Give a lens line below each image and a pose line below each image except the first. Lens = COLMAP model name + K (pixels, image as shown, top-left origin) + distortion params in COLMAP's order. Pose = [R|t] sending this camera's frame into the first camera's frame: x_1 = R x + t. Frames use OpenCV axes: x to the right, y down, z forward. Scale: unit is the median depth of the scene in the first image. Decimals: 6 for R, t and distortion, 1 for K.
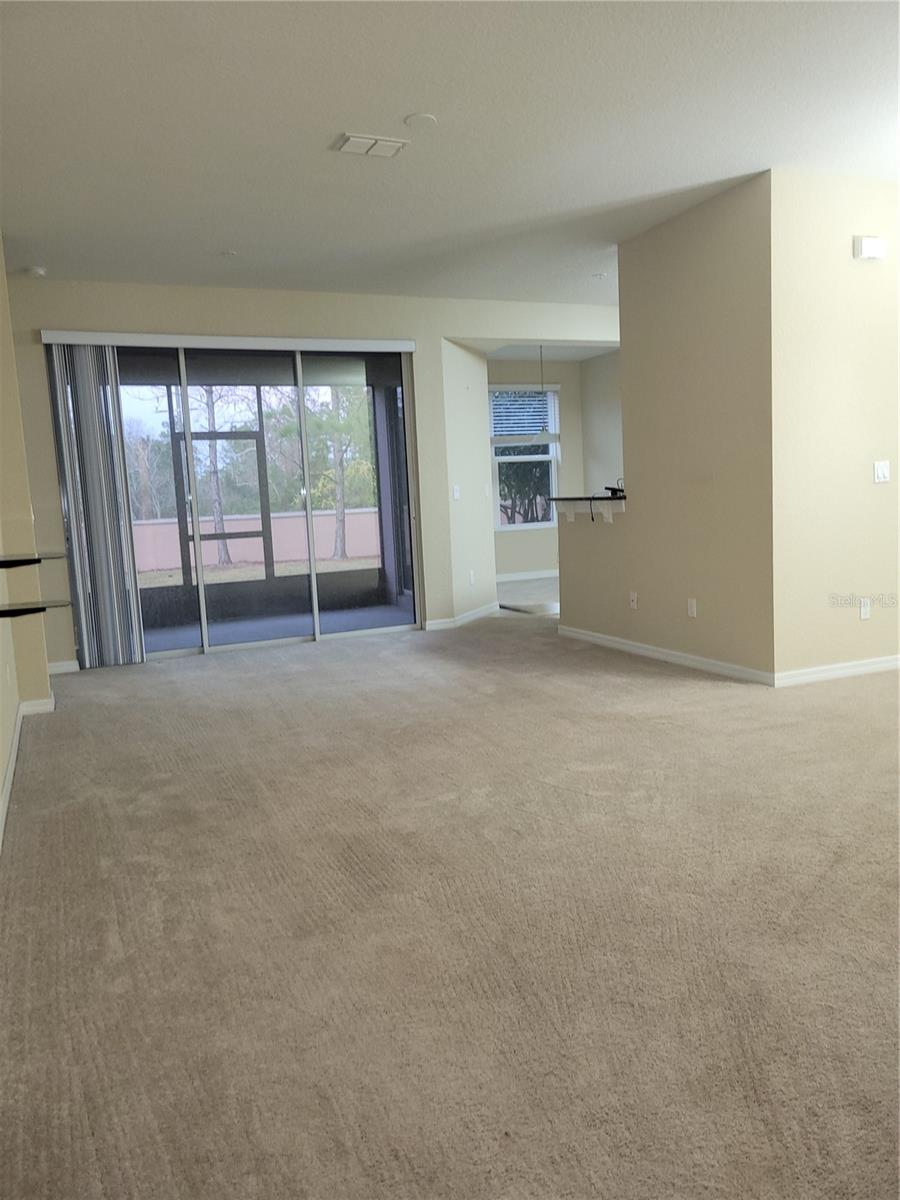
lens RADIAL K [[900.8, 0, 457.7], [0, 900.8, 597.0], [0, 0, 1]] dist [0.057886, -0.041457]
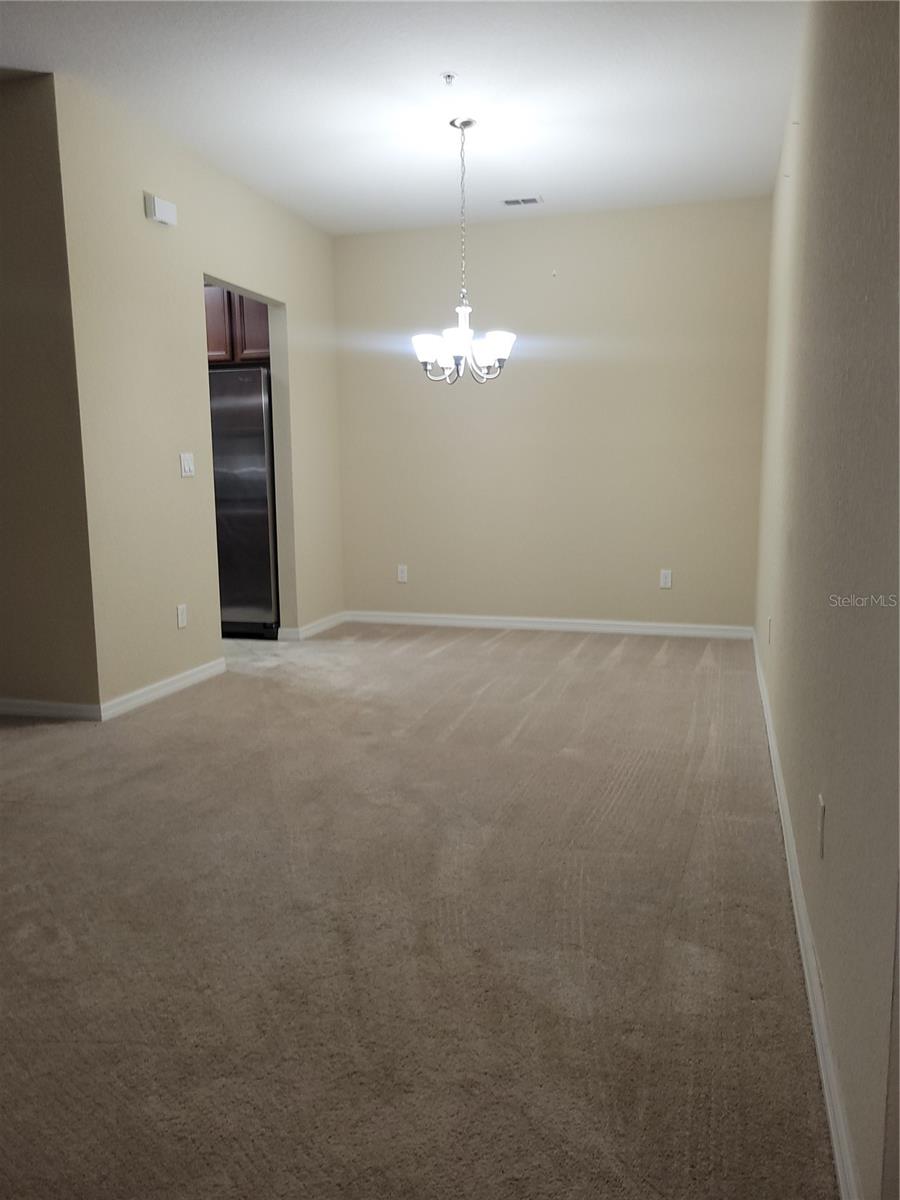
lens RADIAL K [[900.8, 0, 457.4], [0, 900.8, 592.9], [0, 0, 1]] dist [0.057886, -0.041457]
pose [[0.648456, -0.070267, 0.758002, -0.072111], [0.072223, 0.996918, 0.030629, -0.022814], [-0.757818, 0.034884, 0.651532, 0.266328]]
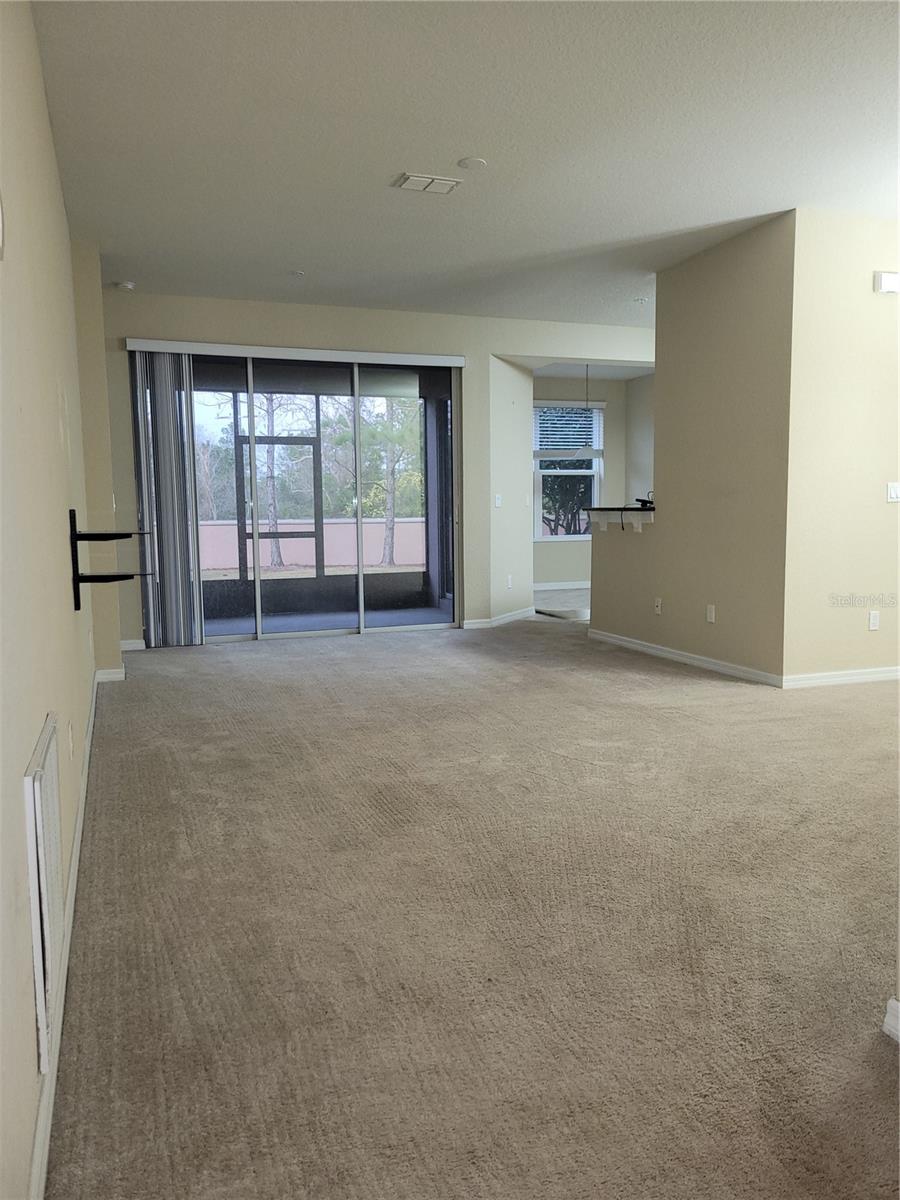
lens RADIAL K [[900.8, 0, 454.0], [0, 900.8, 604.5], [0, 0, 1]] dist [0.057886, -0.041457]
pose [[0.997516, 0.043382, -0.055497, 0.021292], [-0.043810, 0.999019, -0.006515, 0.029488], [0.055160, 0.008930, 0.998438, -0.114625]]
